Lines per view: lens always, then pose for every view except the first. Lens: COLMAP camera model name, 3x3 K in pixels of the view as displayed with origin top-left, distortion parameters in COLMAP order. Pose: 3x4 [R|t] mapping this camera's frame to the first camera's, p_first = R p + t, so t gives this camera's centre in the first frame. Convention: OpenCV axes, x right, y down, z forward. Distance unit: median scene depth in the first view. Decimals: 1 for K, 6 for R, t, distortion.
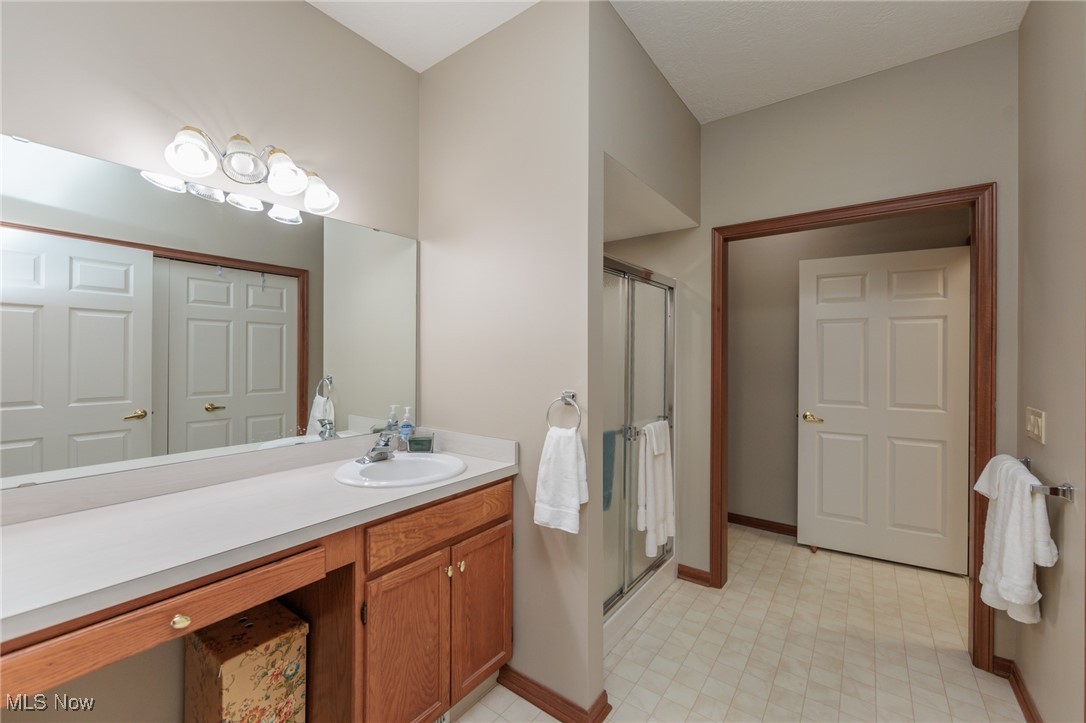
lens RADIAL K [[423.8, 0, 545.4], [0, 423.8, 357.0], [0, 0, 1]] dist [-0.002936, -0.000141]
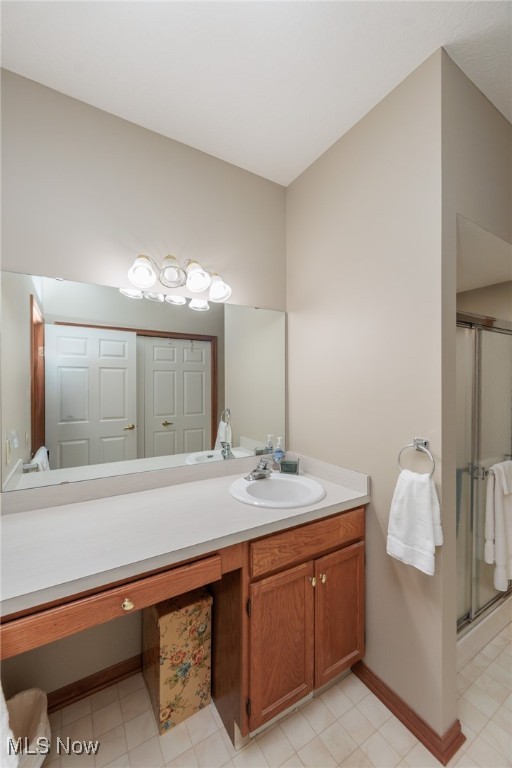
lens RADIAL K [[299.7, 0, 258.4], [0, 299.7, 384.8], [0, 0, 1]] dist [-0.002936, -0.000141]
pose [[0.928366, -0.007932, -0.371584, -0.044329], [0.005317, 0.999953, -0.008062, -0.053723], [0.371630, 0.005509, 0.928364, 0.124491]]
